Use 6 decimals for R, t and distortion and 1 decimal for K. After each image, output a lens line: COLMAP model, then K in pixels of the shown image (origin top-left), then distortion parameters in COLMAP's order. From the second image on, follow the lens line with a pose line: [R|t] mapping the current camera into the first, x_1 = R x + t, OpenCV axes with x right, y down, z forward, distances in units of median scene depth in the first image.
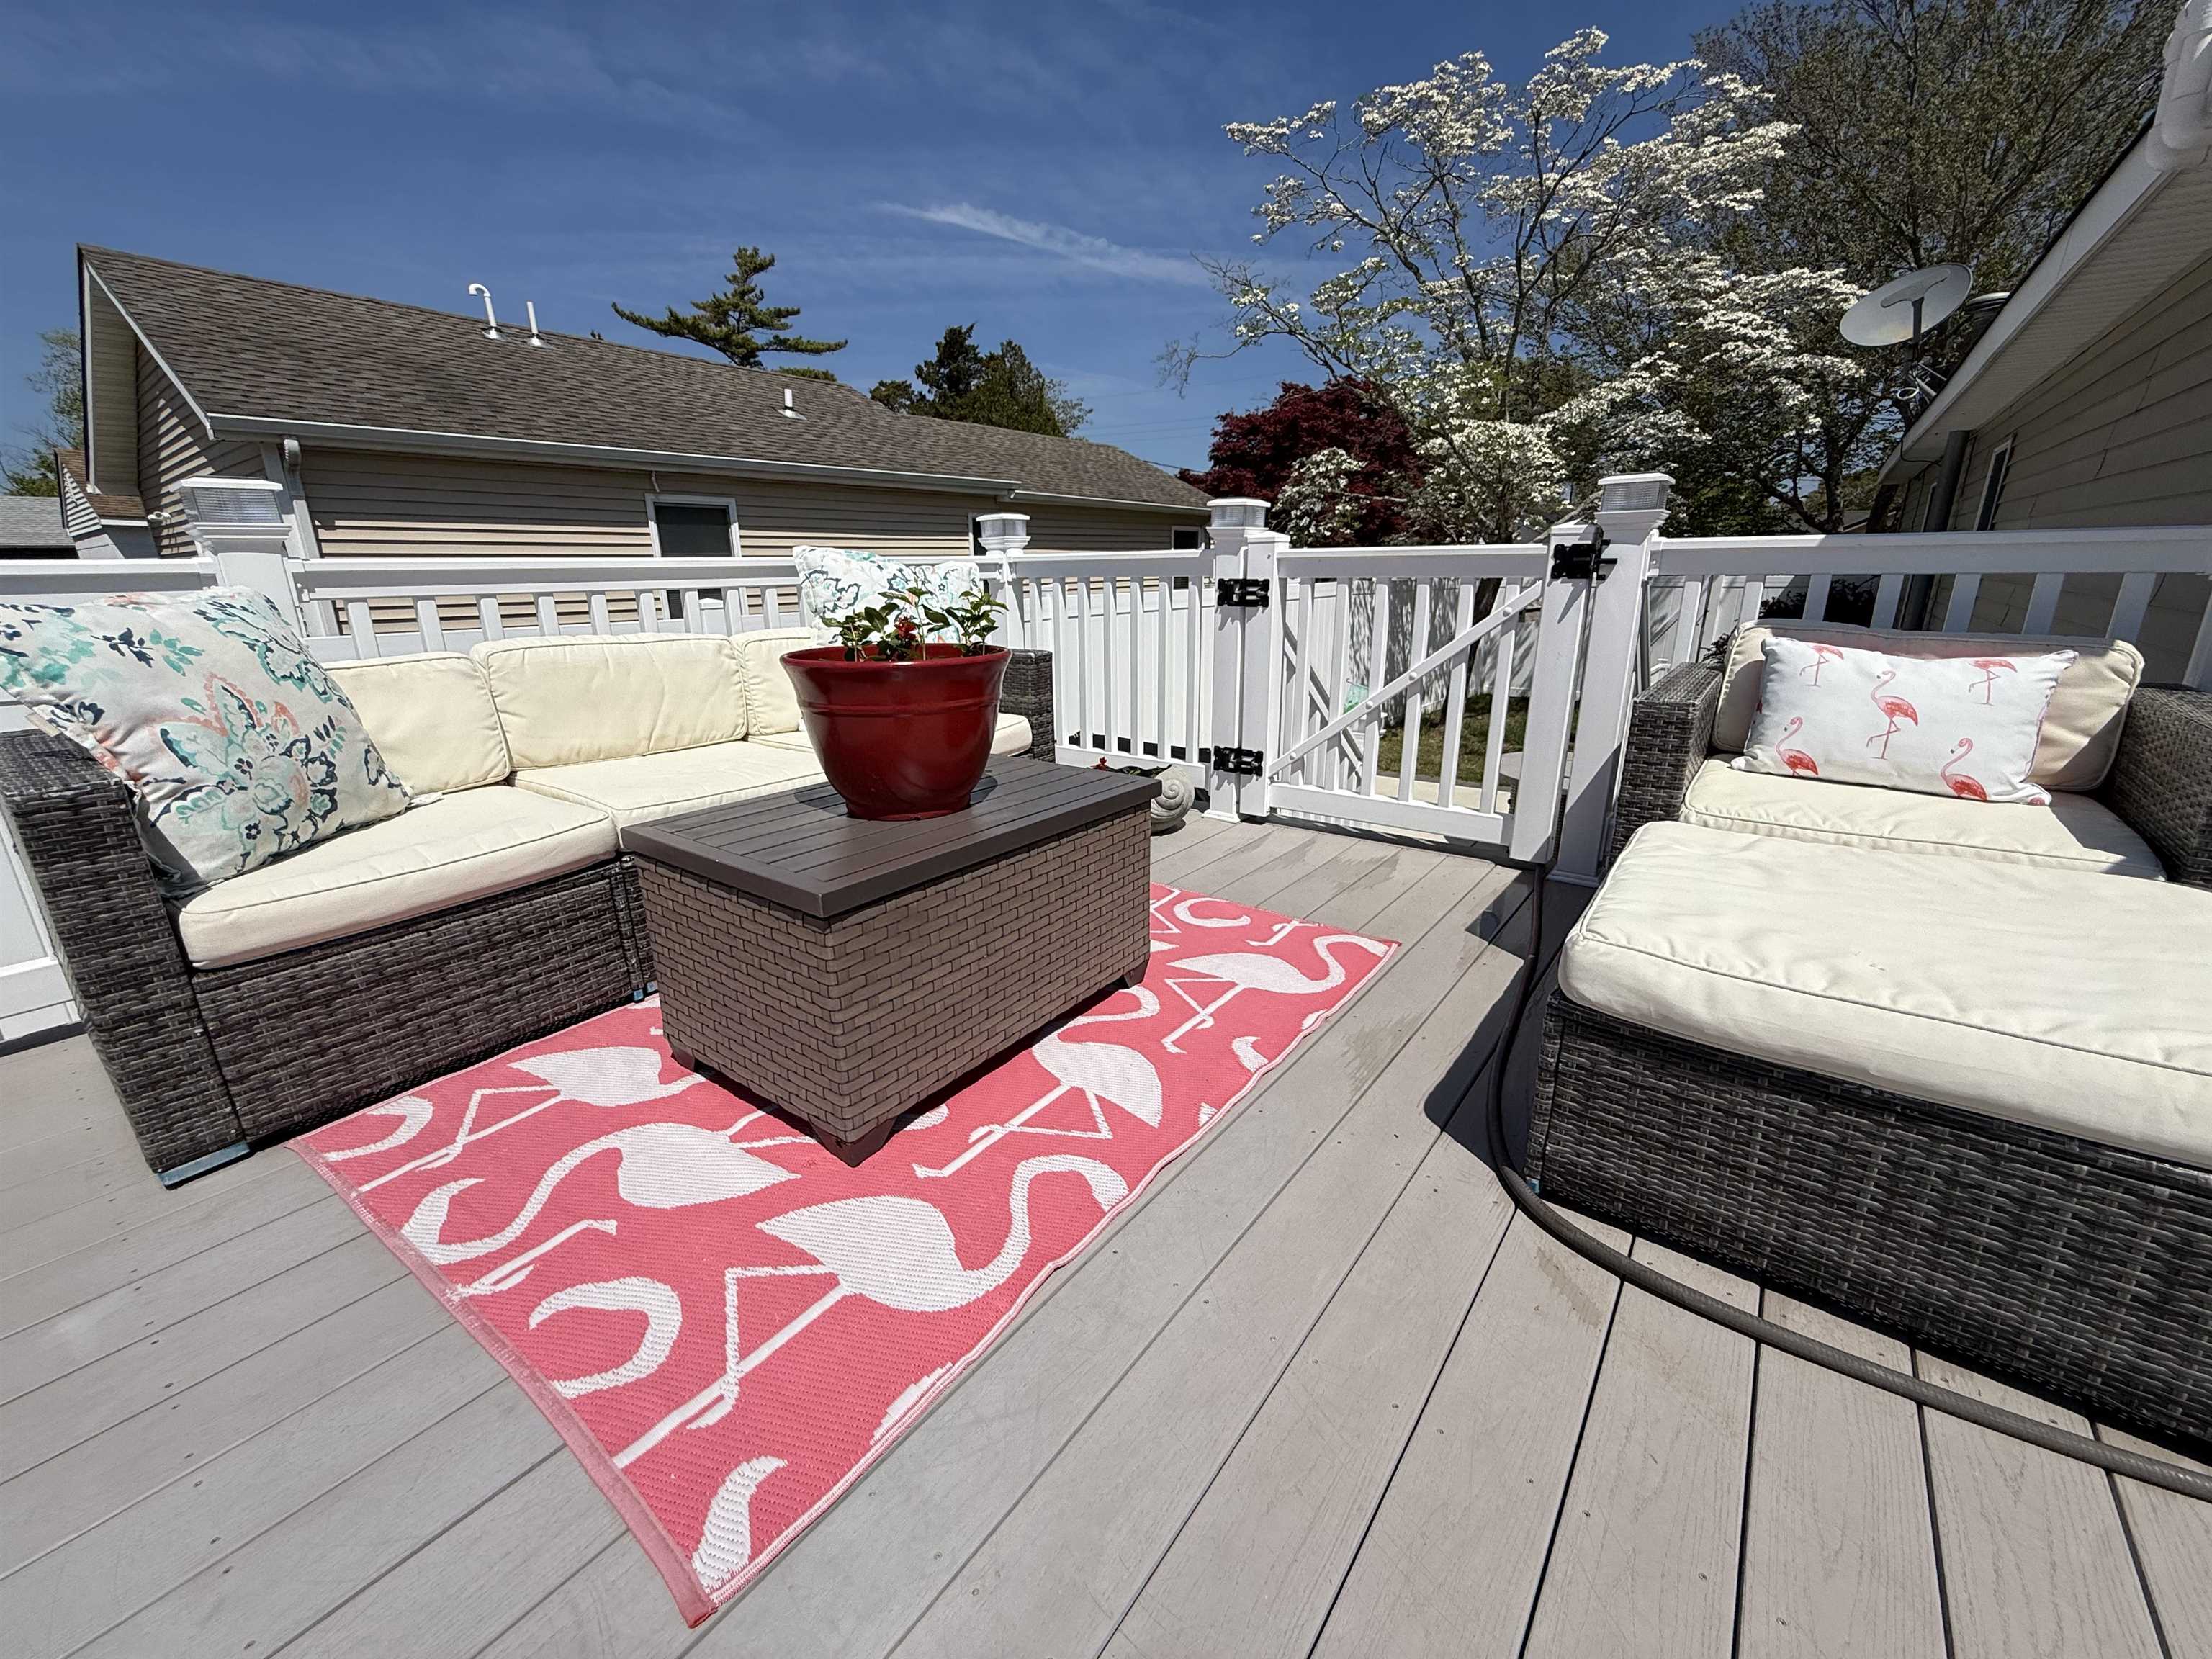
lens RADIAL K [[879.6, 0, 1106.0], [0, 879.6, 829.5], [0, 0, 1]] dist [0.001052, 0.000436]
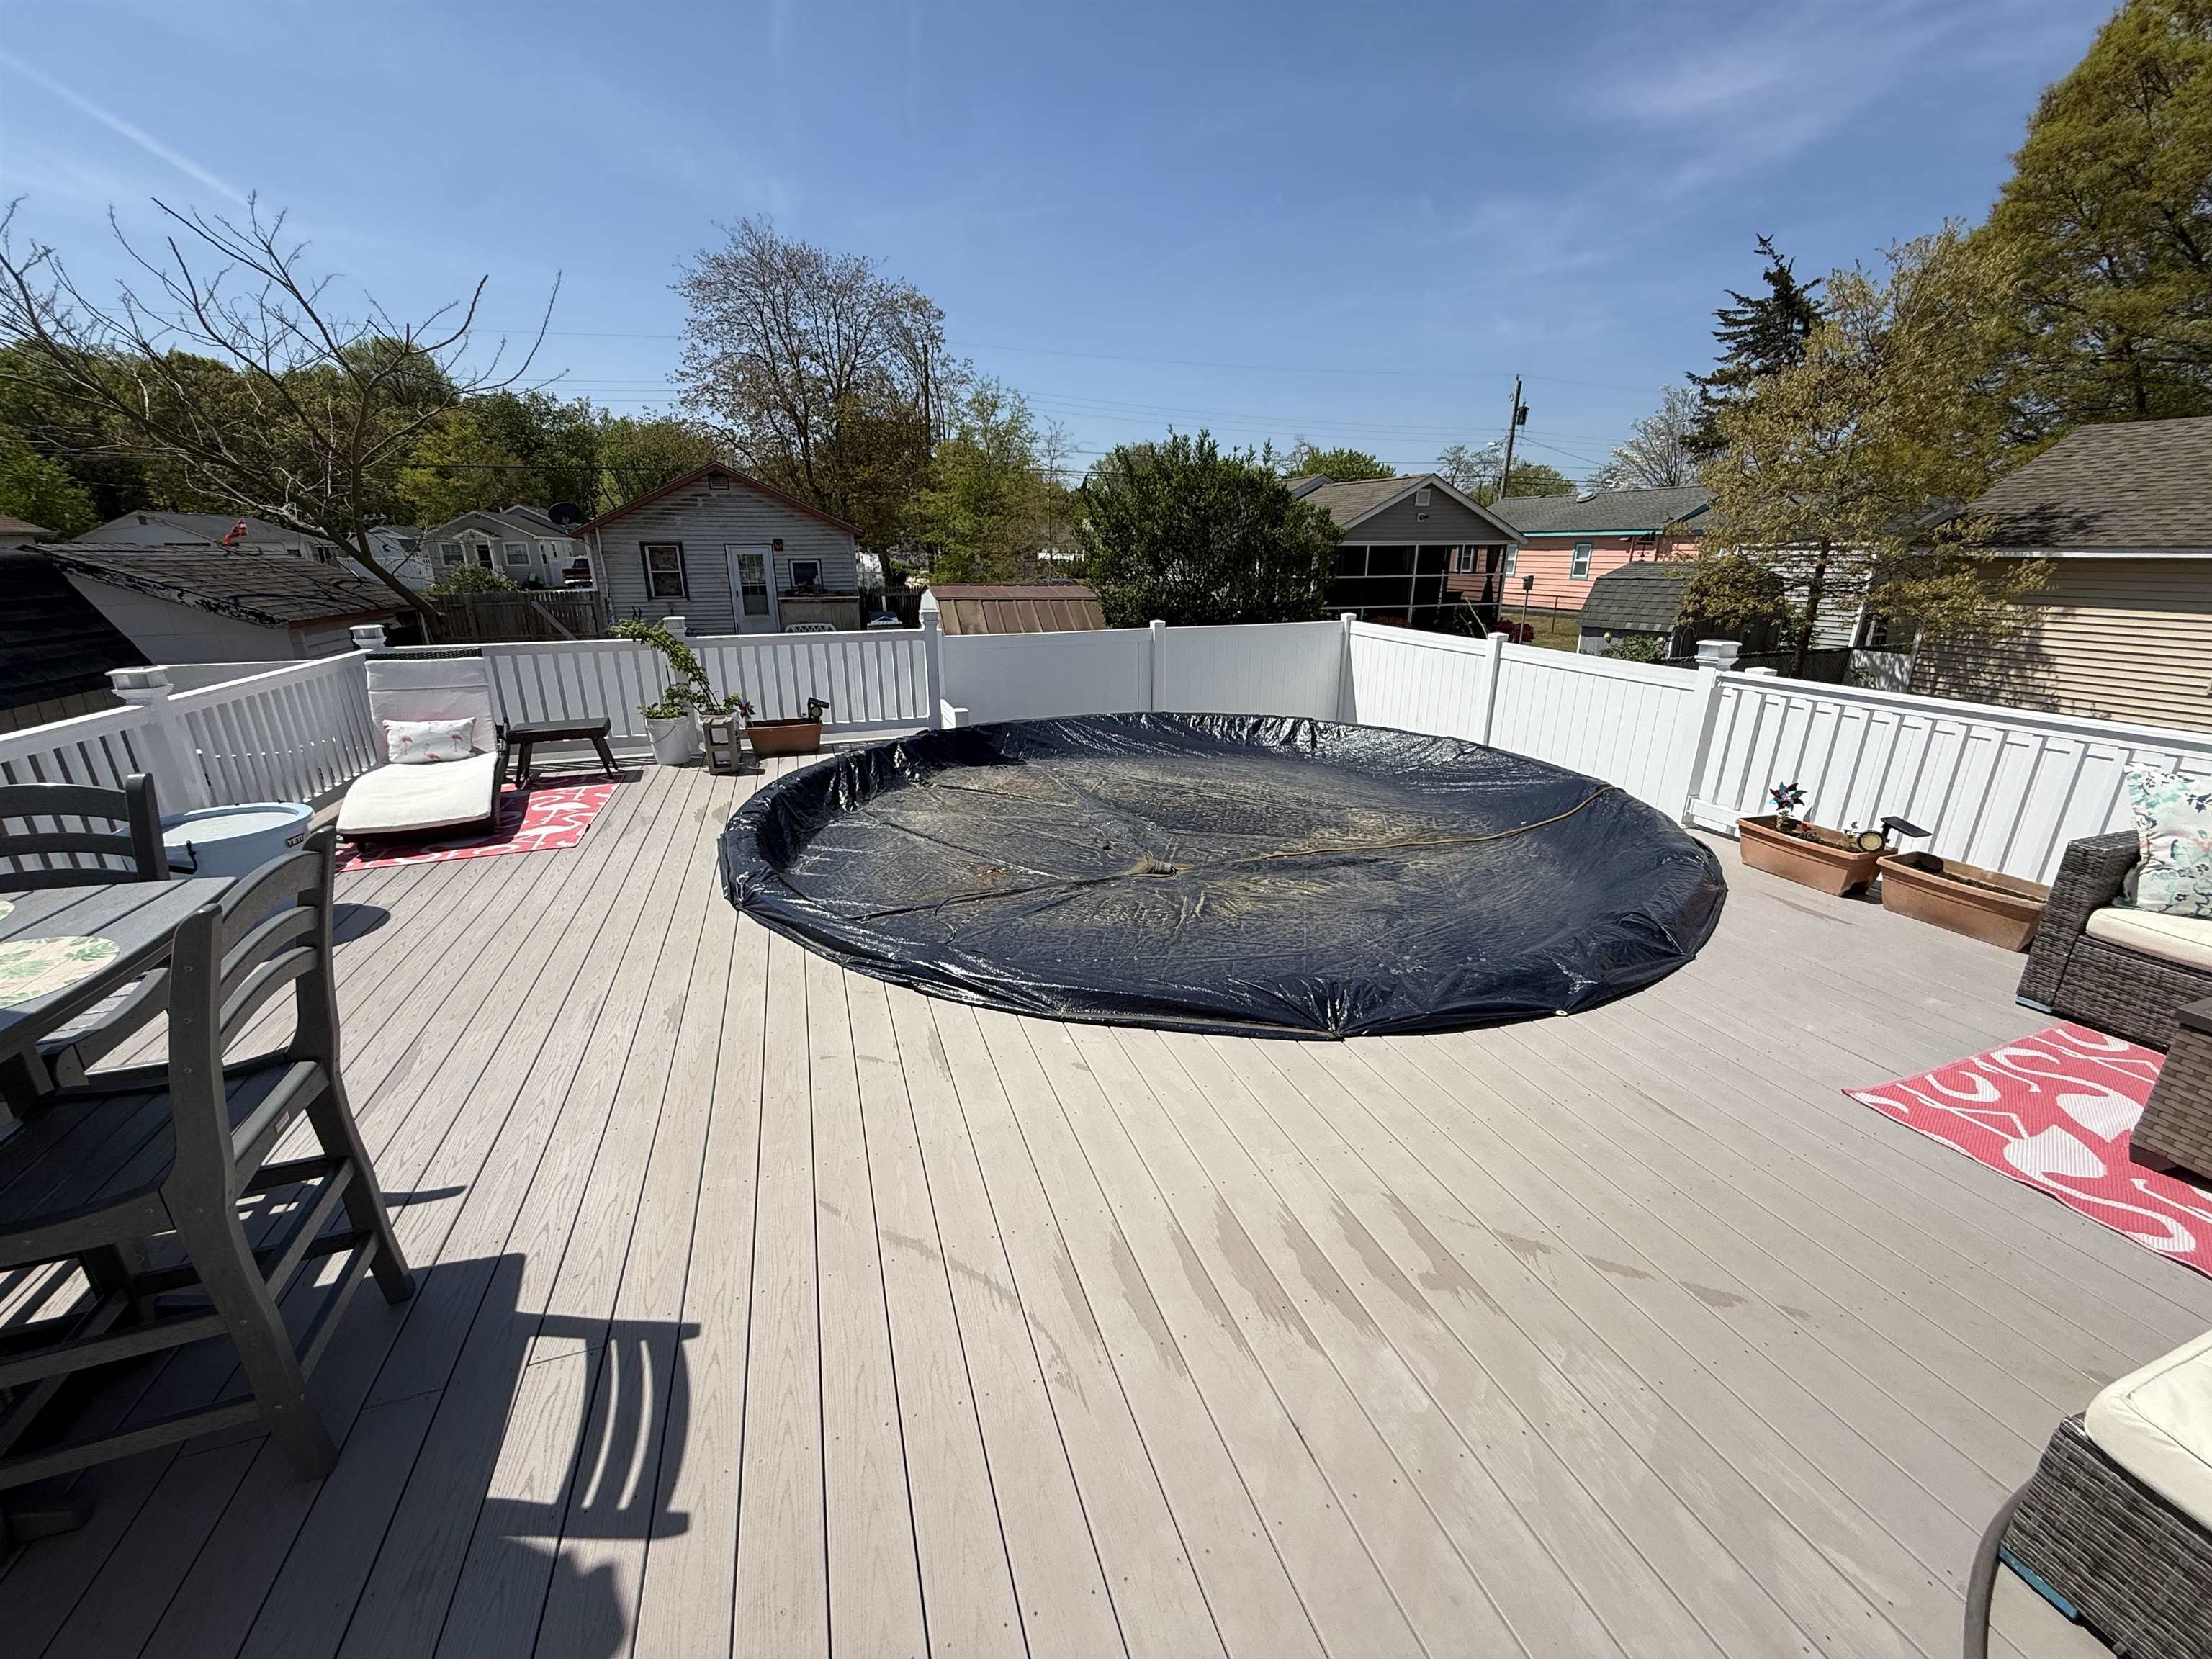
lens RADIAL K [[879.6, 0, 1106.0], [0, 879.6, 829.5], [0, 0, 1]] dist [0.001052, 0.000436]
pose [[-0.555519, 0.265688, -0.787914, 2.100443], [-0.236217, 0.858110, 0.455904, -0.511828], [0.797245, 0.439382, -0.413936, -0.192503]]
